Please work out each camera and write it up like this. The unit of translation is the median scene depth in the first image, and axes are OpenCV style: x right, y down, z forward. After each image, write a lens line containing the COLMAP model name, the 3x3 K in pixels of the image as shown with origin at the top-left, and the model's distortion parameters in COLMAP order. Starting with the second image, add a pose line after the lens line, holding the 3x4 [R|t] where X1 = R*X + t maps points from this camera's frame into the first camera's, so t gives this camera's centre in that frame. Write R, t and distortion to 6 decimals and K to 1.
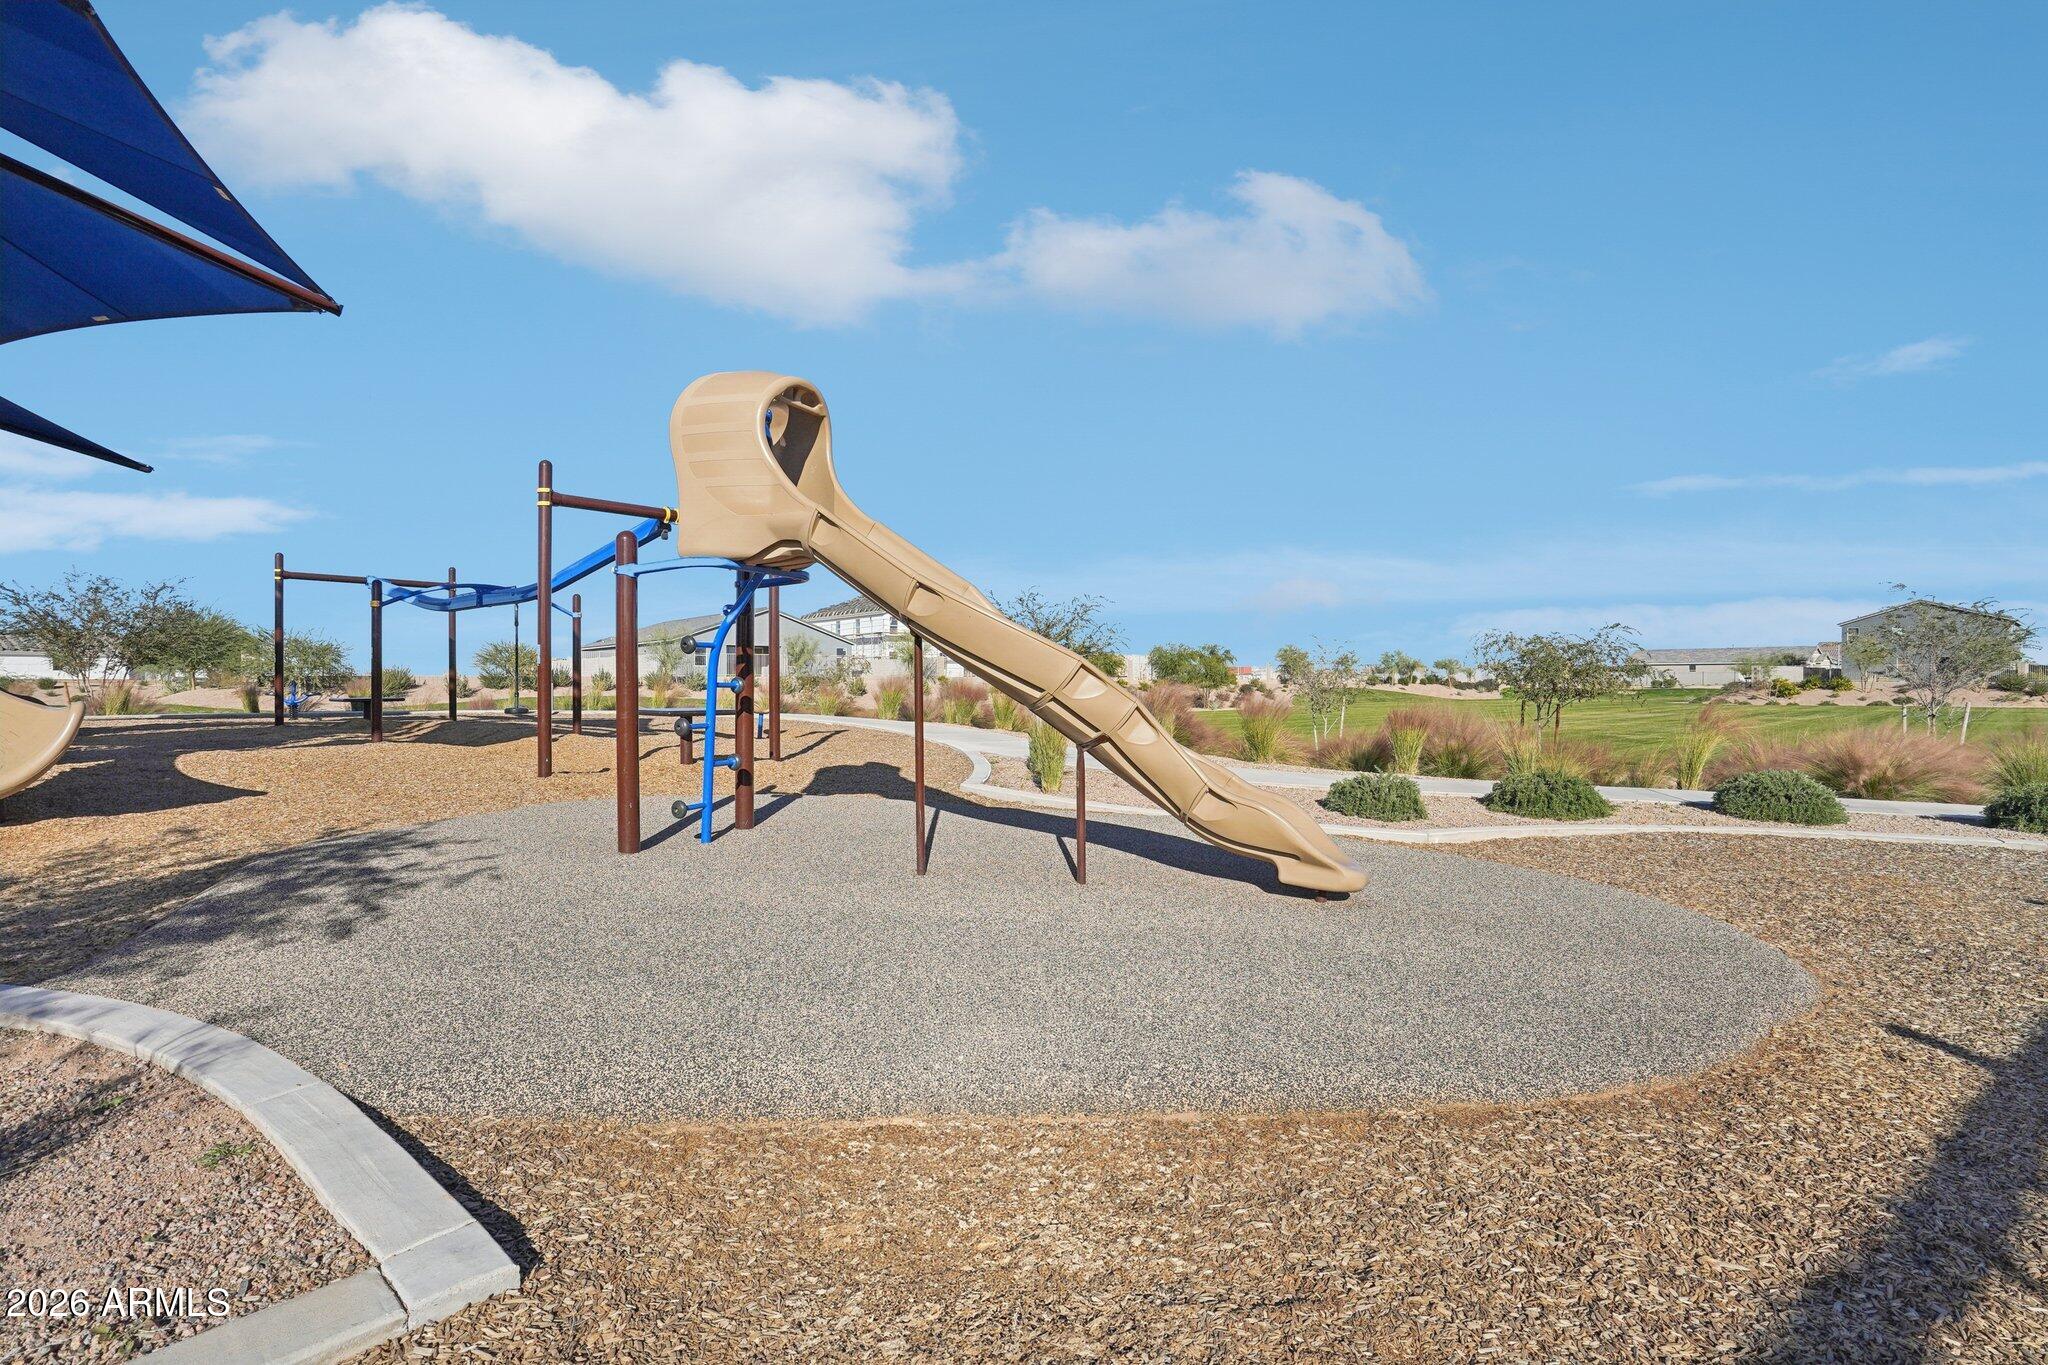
lens RADIAL K [[956.6, 0, 1017.3], [0, 956.6, 692.6], [0, 0, 1]] dist [-0.055947, 0.022268]
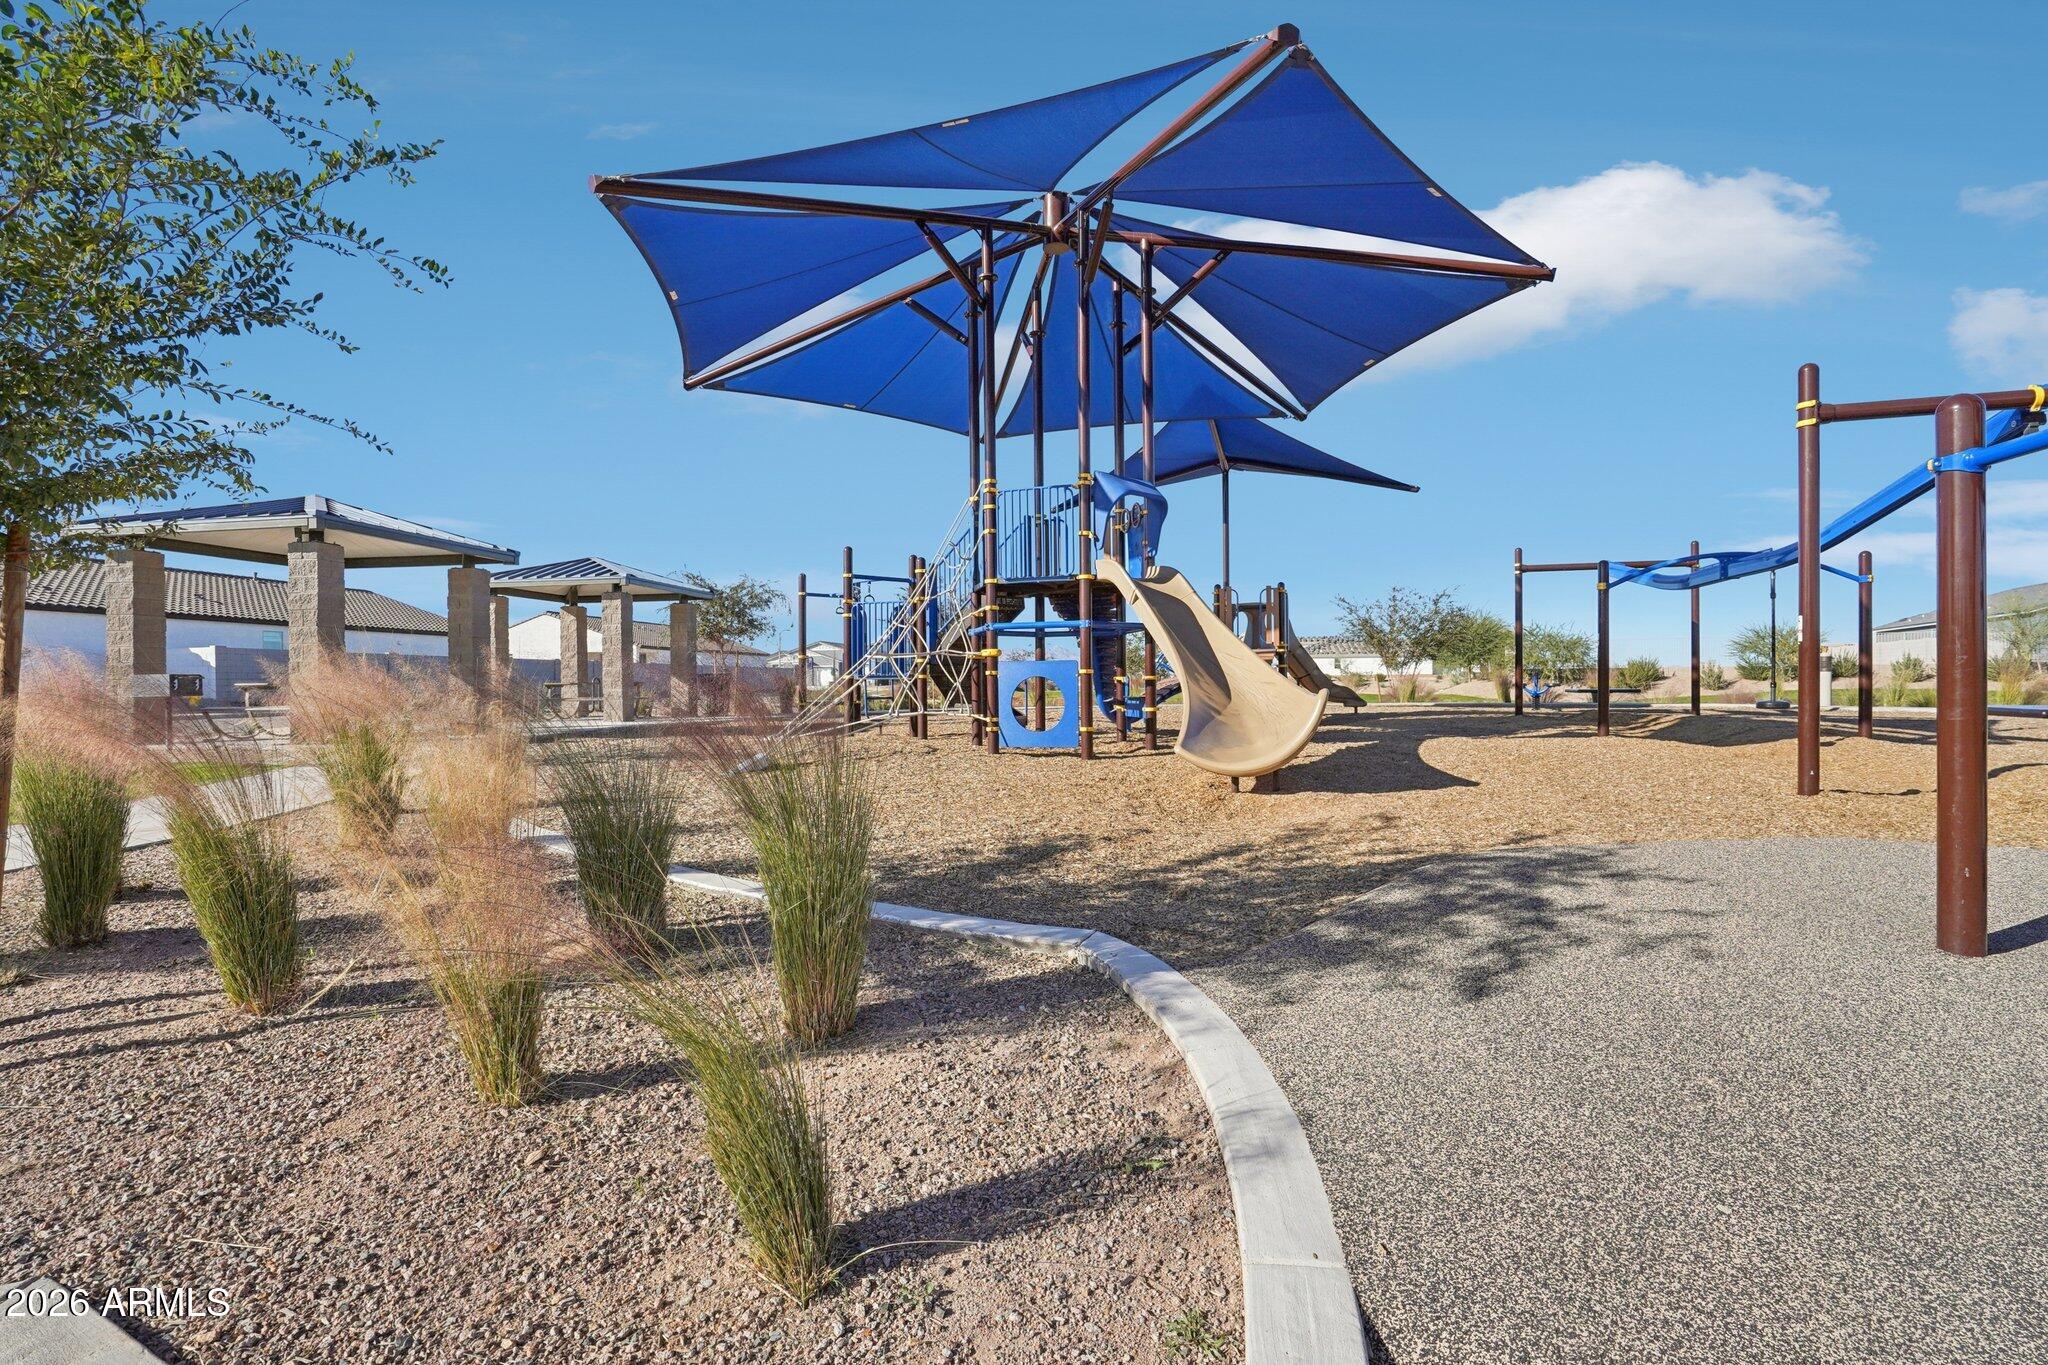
lens RADIAL K [[956.6, 0, 1017.3], [0, 956.6, 692.6], [0, 0, 1]] dist [-0.055947, 0.022268]
pose [[0.381410, 0.007383, -0.924376, -0.049055], [-0.000001, 0.999968, 0.007986, 0.002512], [0.924406, -0.003045, 0.381398, 0.113024]]
